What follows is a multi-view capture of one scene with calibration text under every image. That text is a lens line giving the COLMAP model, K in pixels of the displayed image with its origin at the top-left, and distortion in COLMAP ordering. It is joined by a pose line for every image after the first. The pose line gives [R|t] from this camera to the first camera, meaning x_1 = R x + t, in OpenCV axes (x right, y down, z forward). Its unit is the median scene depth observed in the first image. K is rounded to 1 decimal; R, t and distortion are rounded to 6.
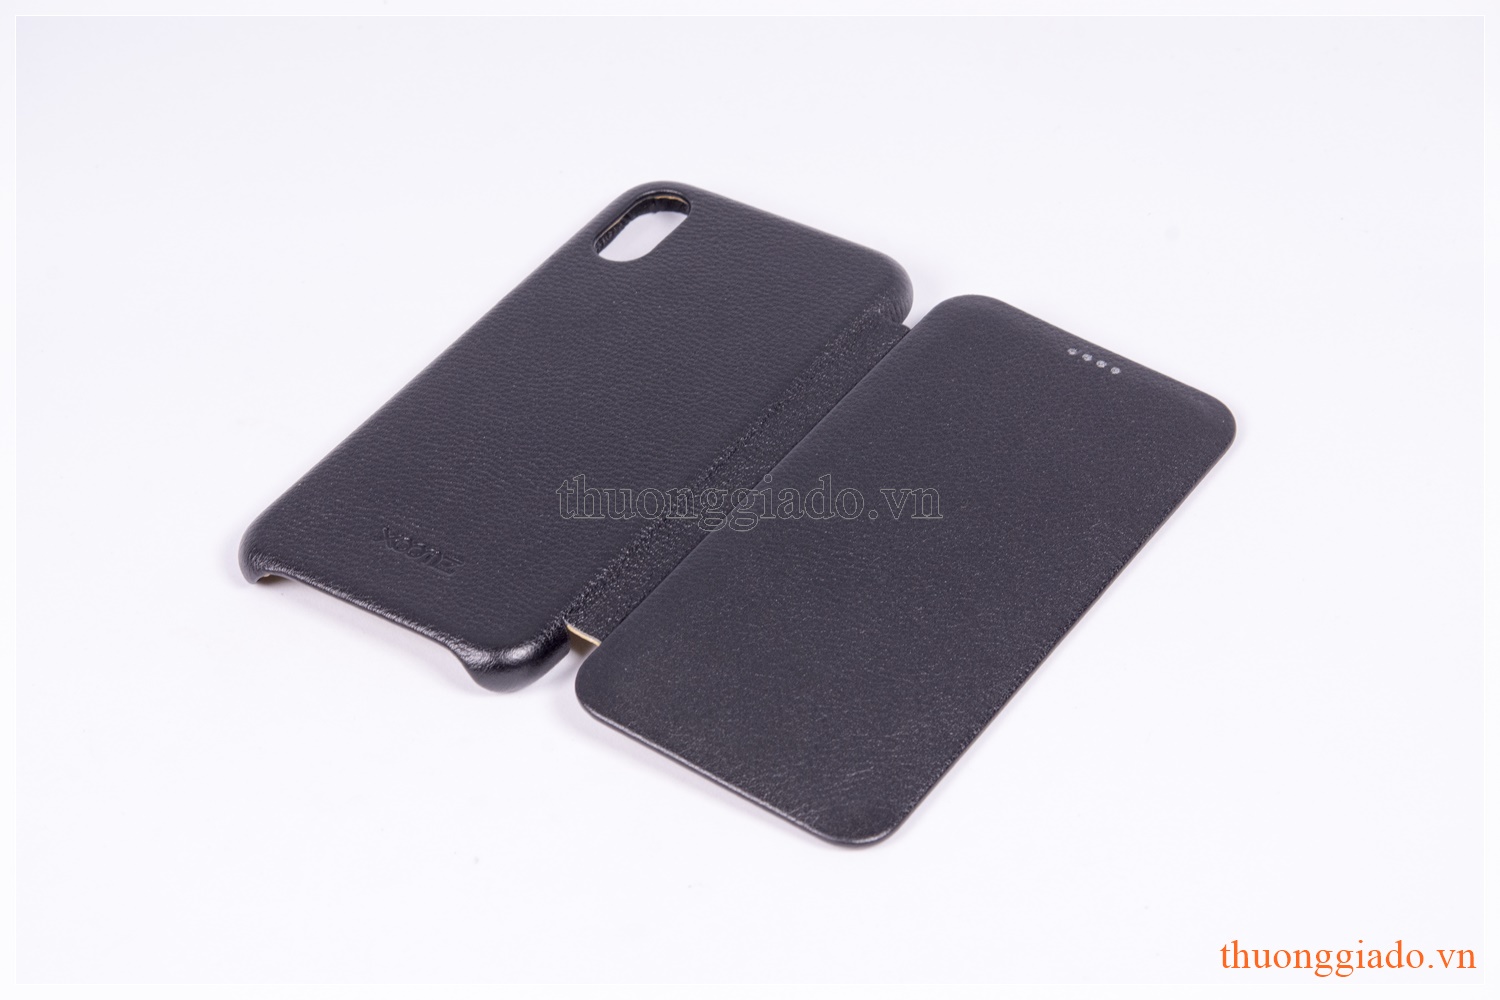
lens RADIAL K [[4068.9, 0, 749.7], [0, 4068.9, 499.5], [0, 0, 1]] dist [-0.202753, 0.000000]
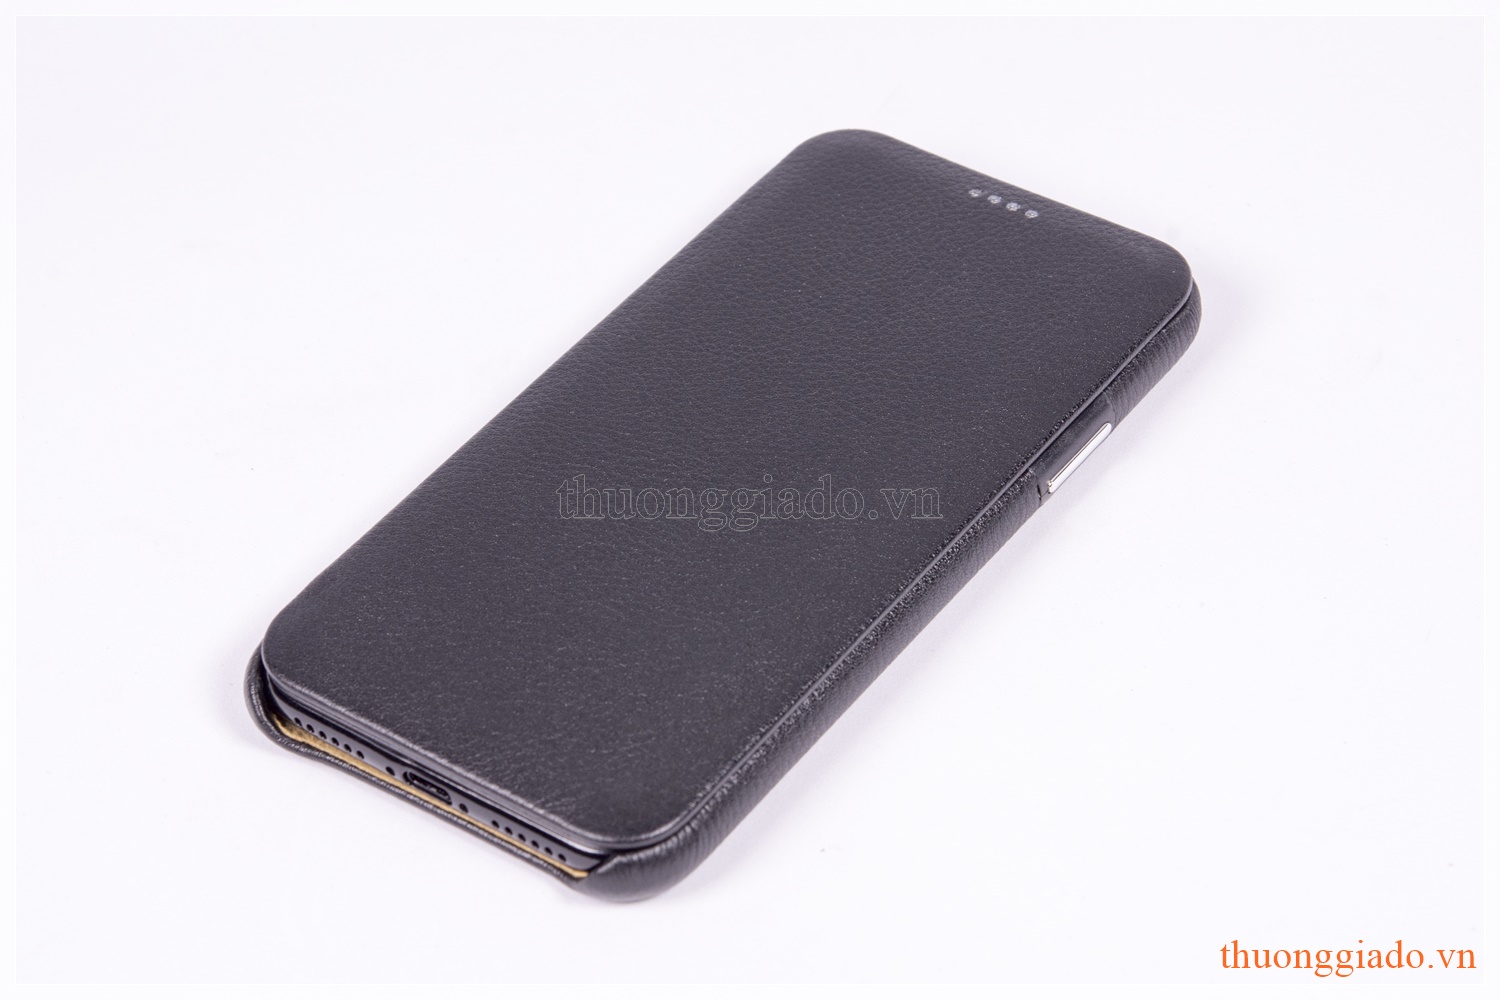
lens RADIAL K [[4068.9, 0, 751.3], [0, 4068.9, 500.7], [0, 0, 1]] dist [-0.202753, 0.000000]
pose [[0.994764, -0.040775, -0.093711, 0.106722], [0.037402, 0.998598, -0.037467, 0.046922], [0.095107, 0.033766, 0.994894, 0.254640]]
